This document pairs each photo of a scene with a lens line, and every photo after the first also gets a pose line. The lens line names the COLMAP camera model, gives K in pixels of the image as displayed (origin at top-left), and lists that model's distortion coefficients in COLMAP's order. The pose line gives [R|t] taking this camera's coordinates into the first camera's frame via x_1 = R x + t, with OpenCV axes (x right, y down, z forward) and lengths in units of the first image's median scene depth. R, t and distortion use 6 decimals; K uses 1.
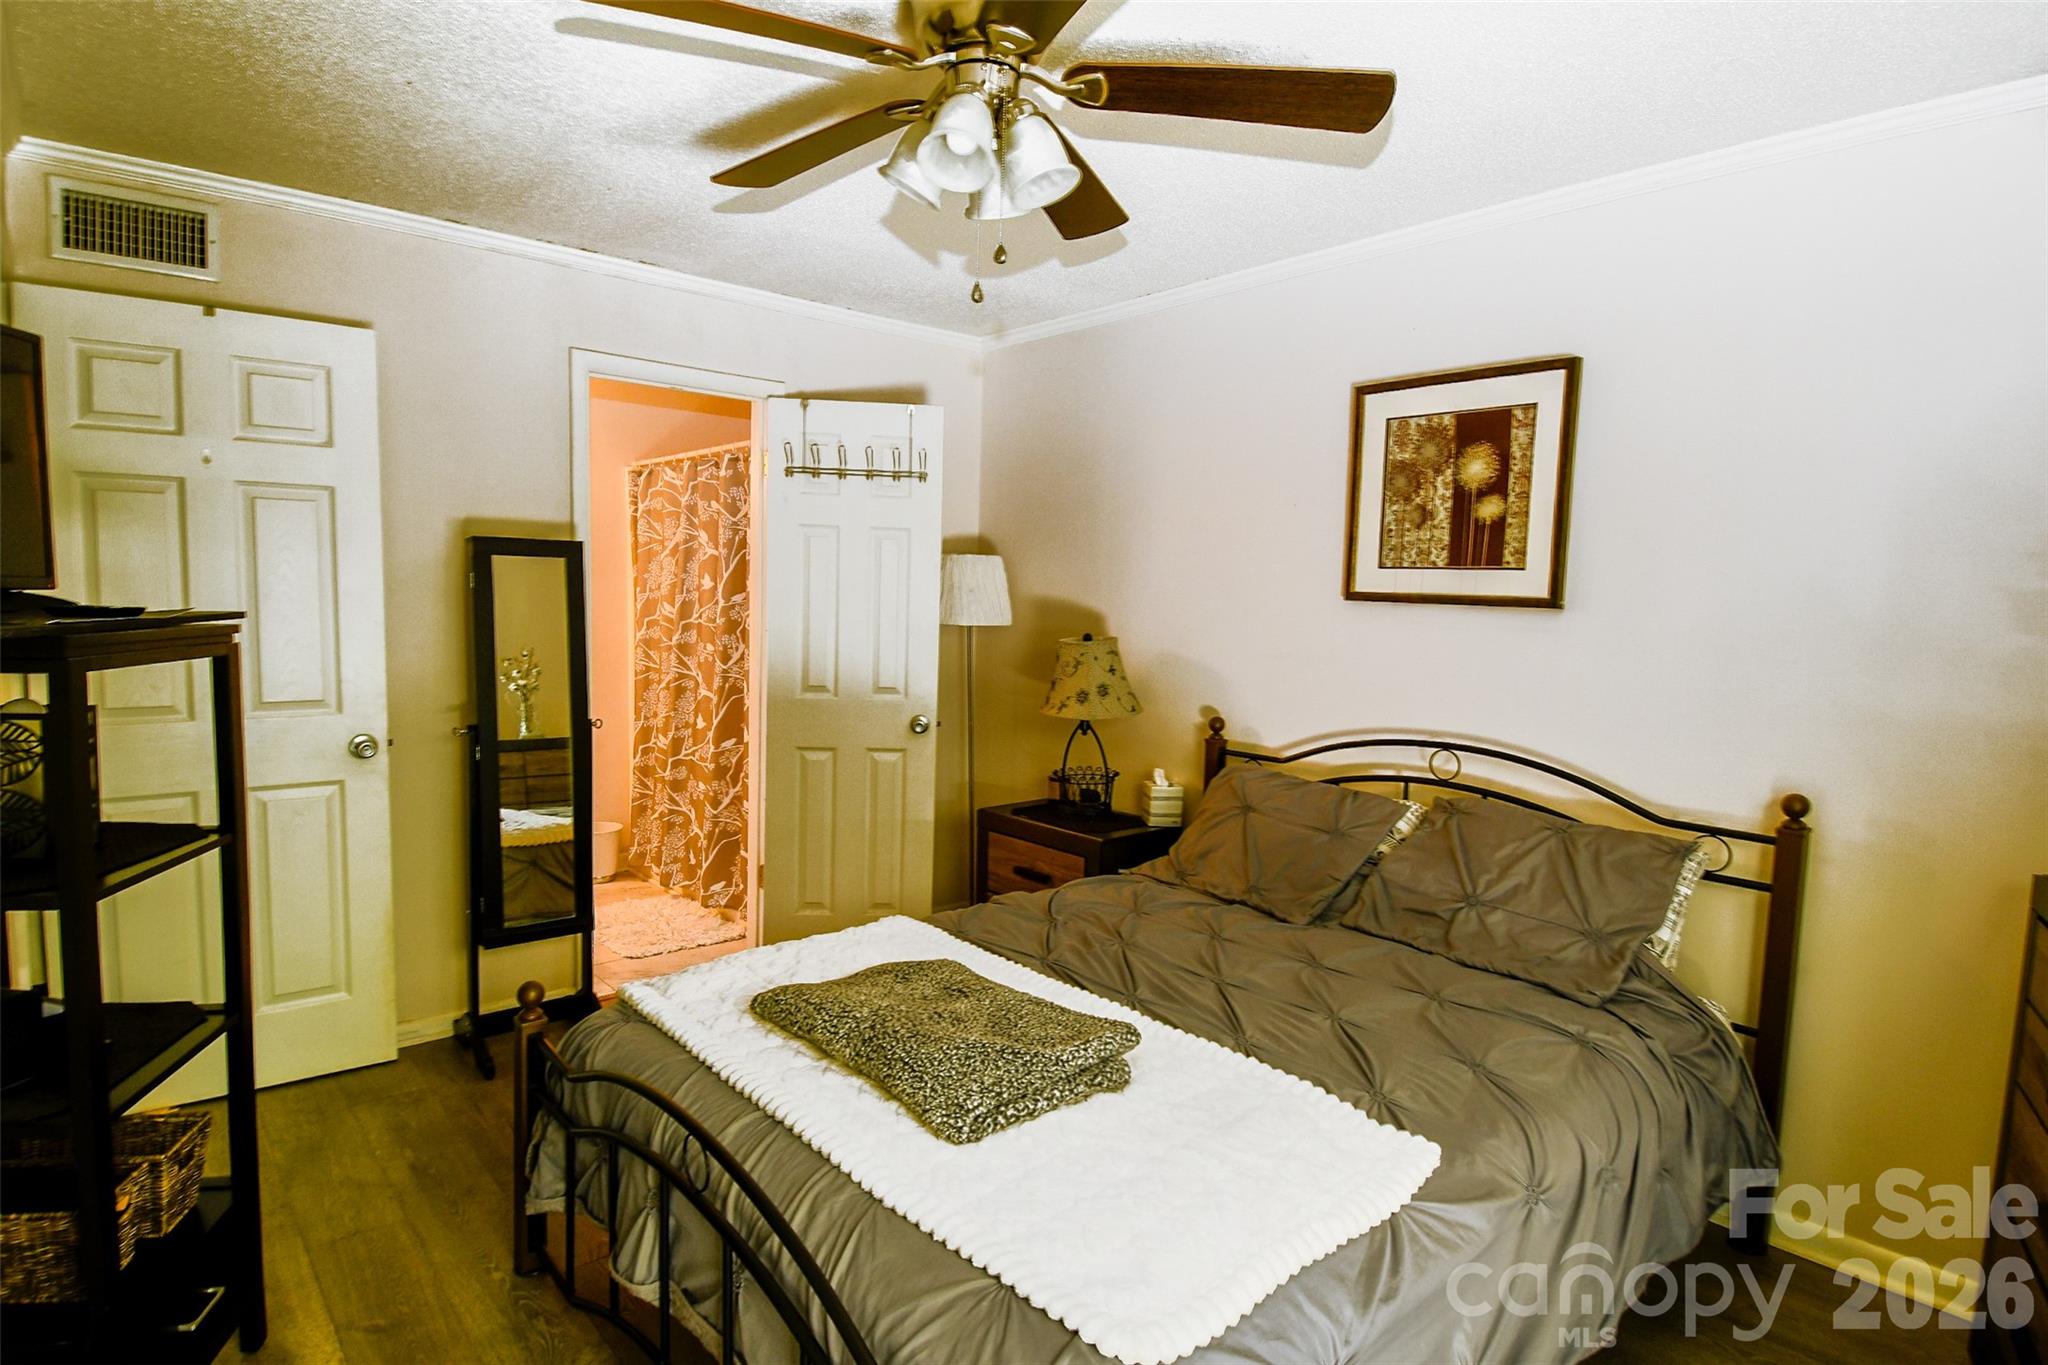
lens RADIAL K [[1076.7, 0, 1005.8], [0, 1076.7, 689.7], [0, 0, 1]] dist [0.000481, -0.000280]
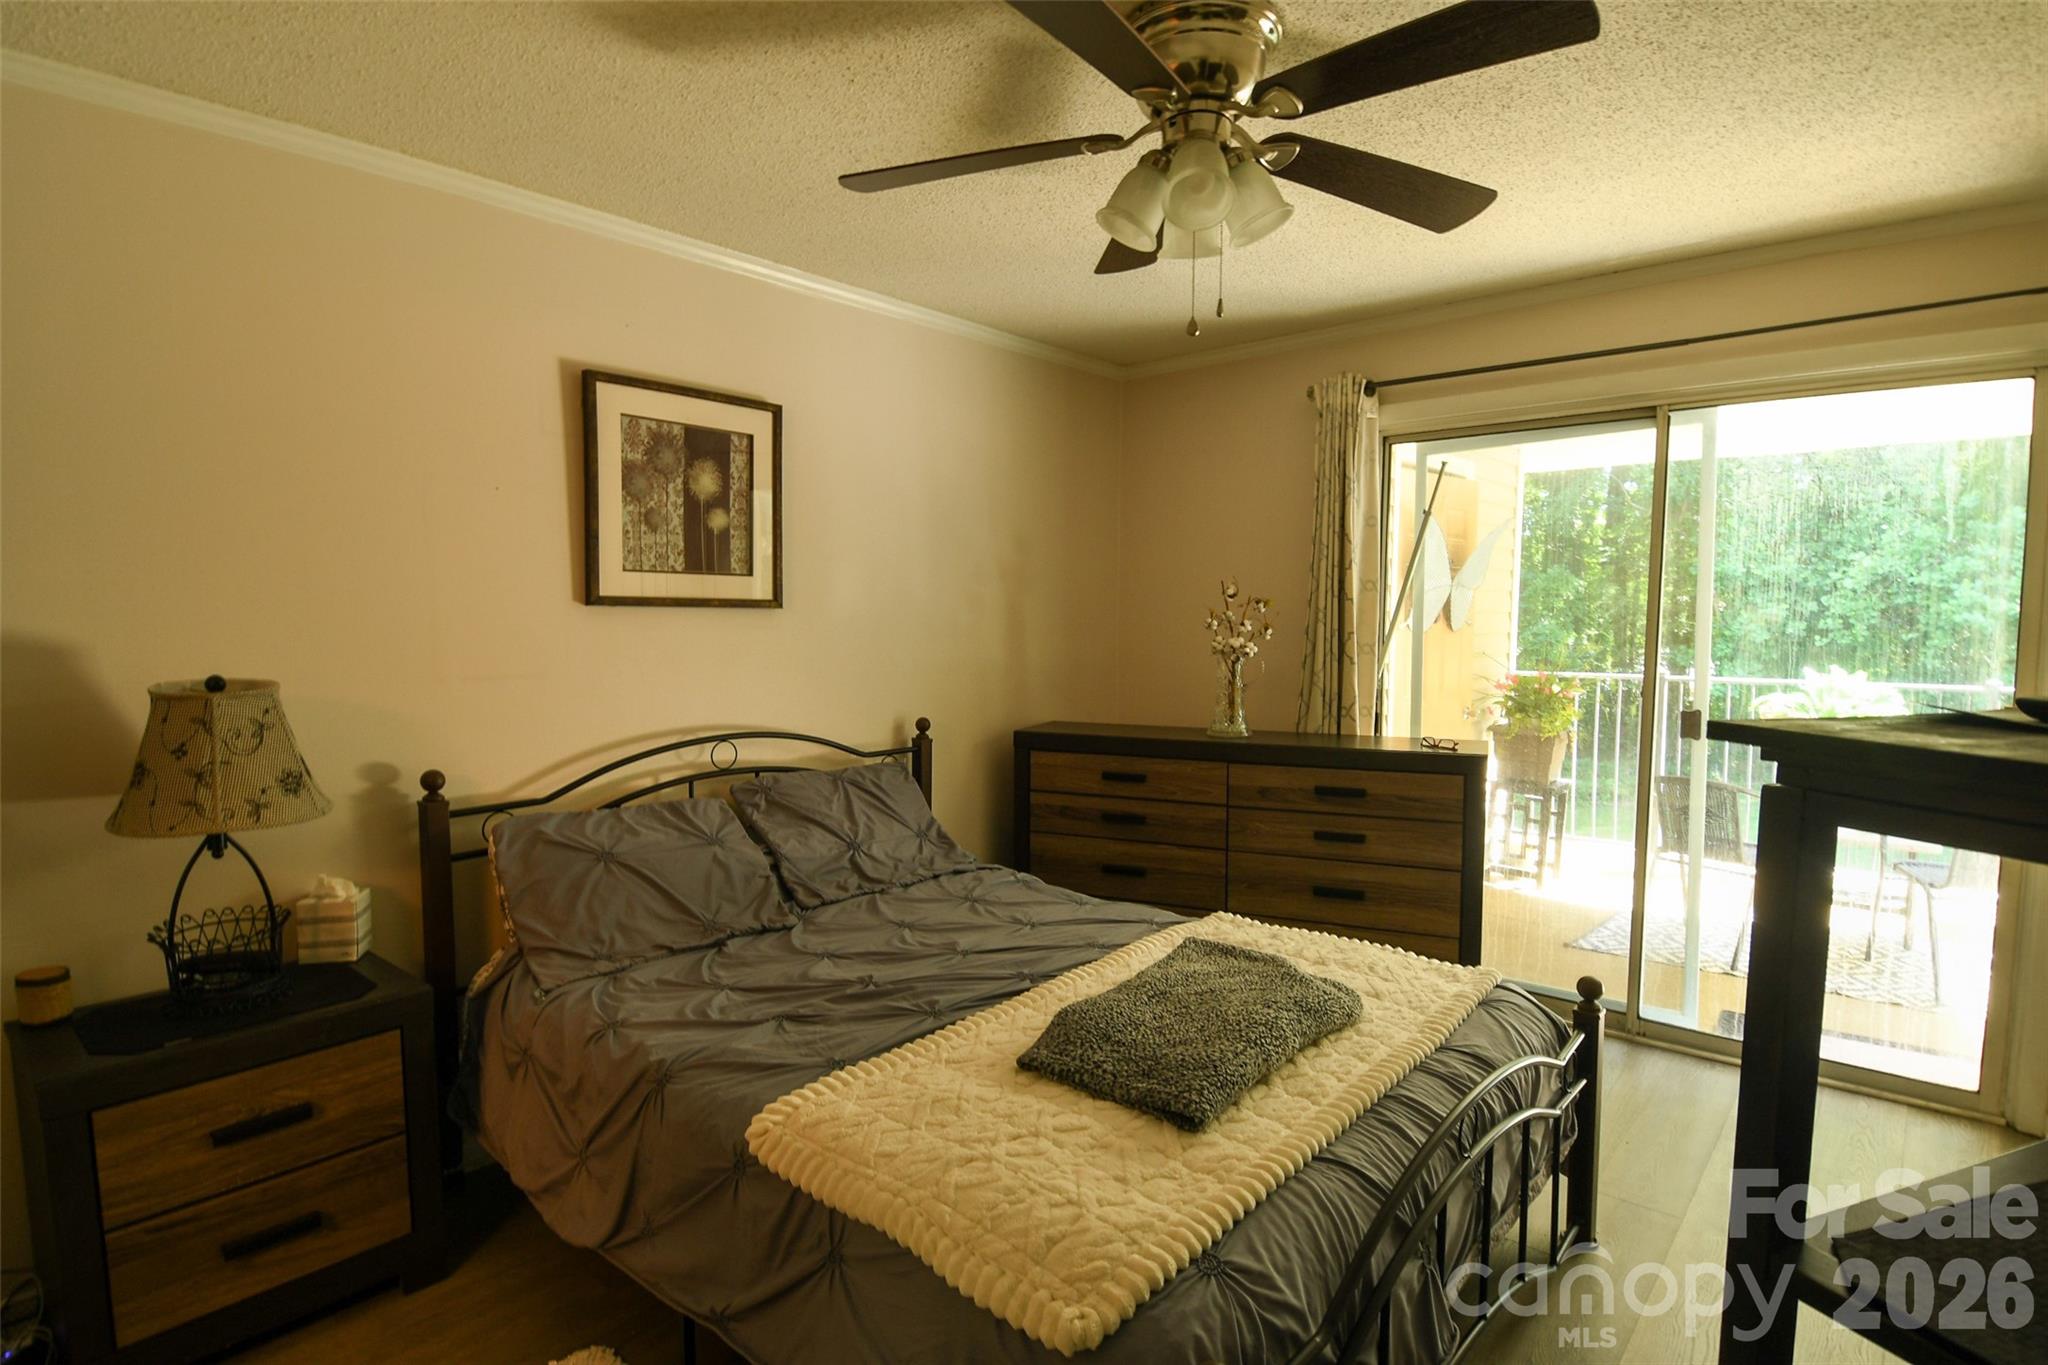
lens RADIAL K [[1076.7, 0, 1006.2], [0, 1076.7, 680.2], [0, 0, 1]] dist [0.000481, -0.000280]
pose [[-0.165626, -0.090792, 0.982000, -0.686897], [0.087097, 0.990516, 0.106269, -0.093941], [-0.982335, 0.103130, -0.156148, 0.875163]]
